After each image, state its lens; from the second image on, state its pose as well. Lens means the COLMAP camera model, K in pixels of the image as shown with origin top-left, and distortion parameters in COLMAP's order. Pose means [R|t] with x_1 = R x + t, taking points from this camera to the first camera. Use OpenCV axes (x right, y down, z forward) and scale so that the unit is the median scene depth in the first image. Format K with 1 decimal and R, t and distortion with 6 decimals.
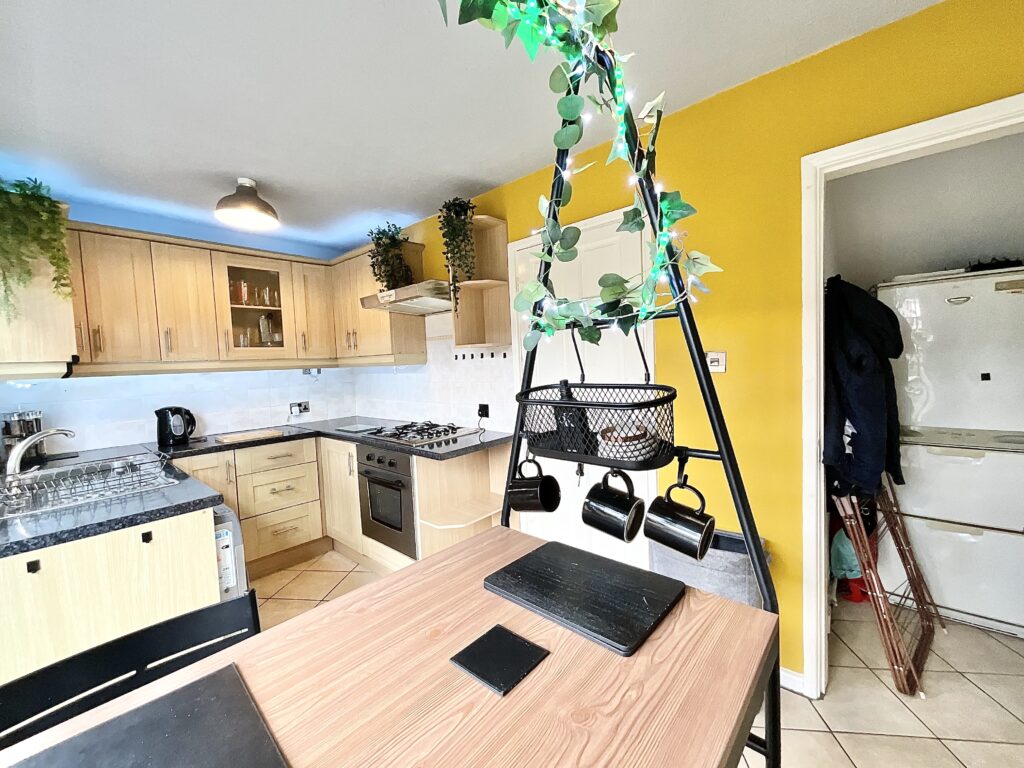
lens RADIAL K [[416.1, 0, 507.6], [0, 416.1, 387.2], [0, 0, 1]] dist [-0.005878, 0.001237]
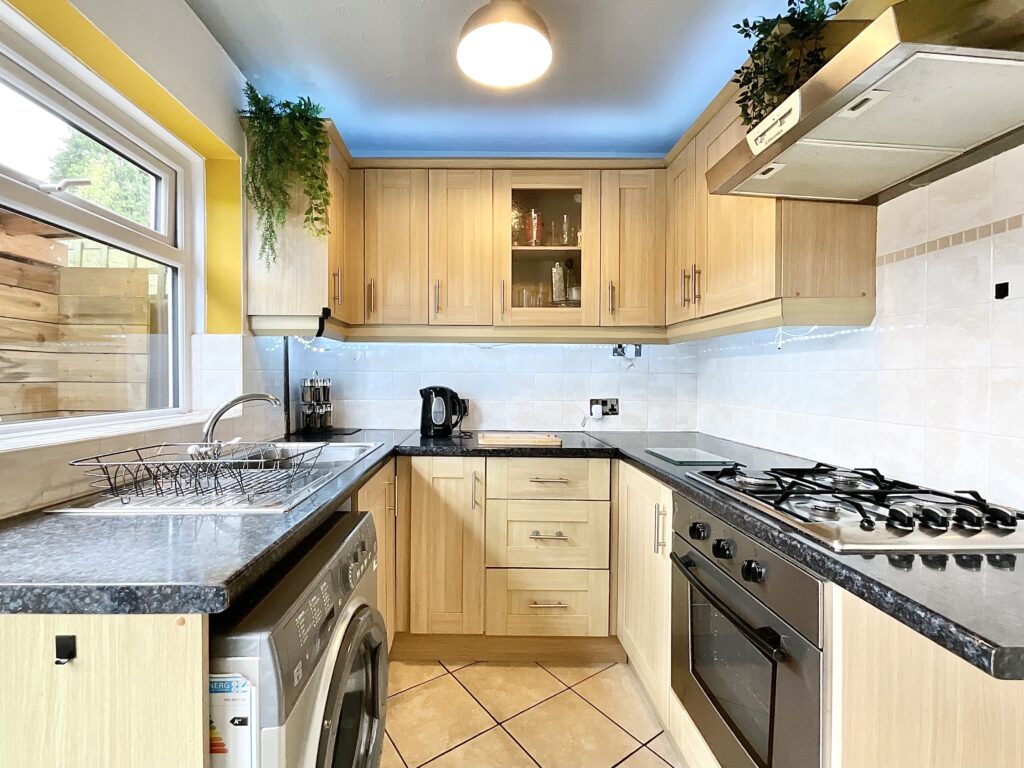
lens RADIAL K [[416.1, 0, 508.9], [0, 416.1, 389.1], [0, 0, 1]] dist [-0.005878, 0.001237]
pose [[0.672069, 0.055546, -0.738402, -0.149549], [-0.078405, 0.996915, 0.003630, 0.036438], [0.736326, 0.055454, 0.674351, 0.542132]]
